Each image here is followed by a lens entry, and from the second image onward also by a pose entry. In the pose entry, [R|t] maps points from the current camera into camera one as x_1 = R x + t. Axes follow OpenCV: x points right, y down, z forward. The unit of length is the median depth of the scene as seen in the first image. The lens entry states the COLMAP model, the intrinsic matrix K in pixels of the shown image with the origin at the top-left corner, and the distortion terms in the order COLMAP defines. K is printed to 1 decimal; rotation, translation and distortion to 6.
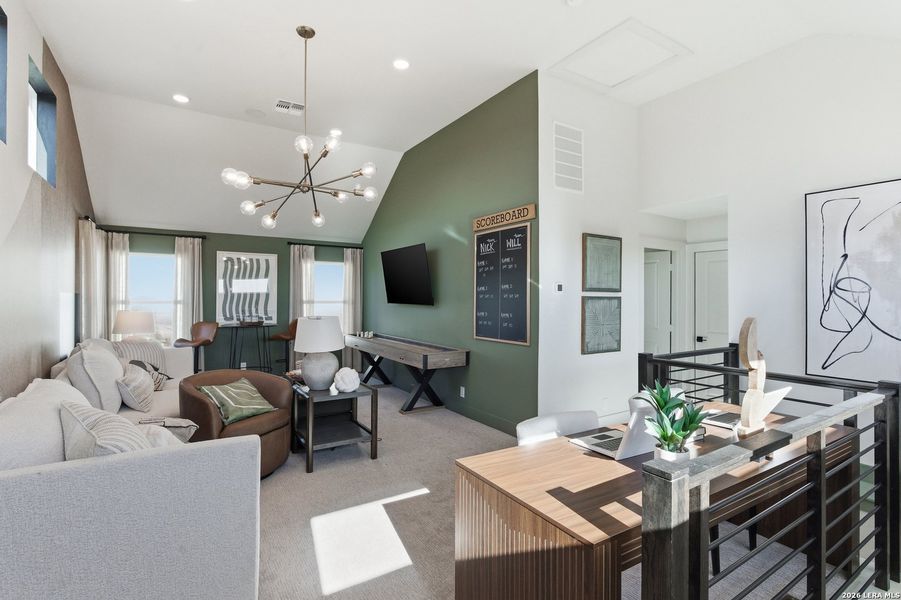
lens RADIAL K [[422.9, 0, 450.3], [0, 422.9, 297.2], [0, 0, 1]] dist [-0.003844, -0.000690]
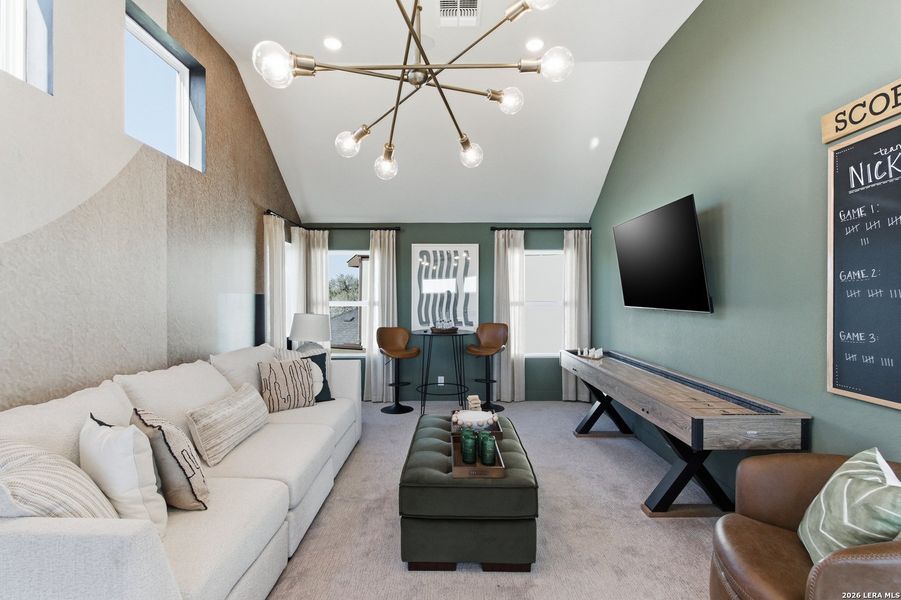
lens RADIAL K [[422.9, 0, 449.4], [0, 422.9, 295.4], [0, 0, 1]] dist [-0.003844, -0.000690]
pose [[0.840313, -0.006408, -0.542063, -0.026241], [0.004030, 0.999976, -0.005573, -0.000007], [0.542086, 0.002499, 0.840319, 0.333673]]
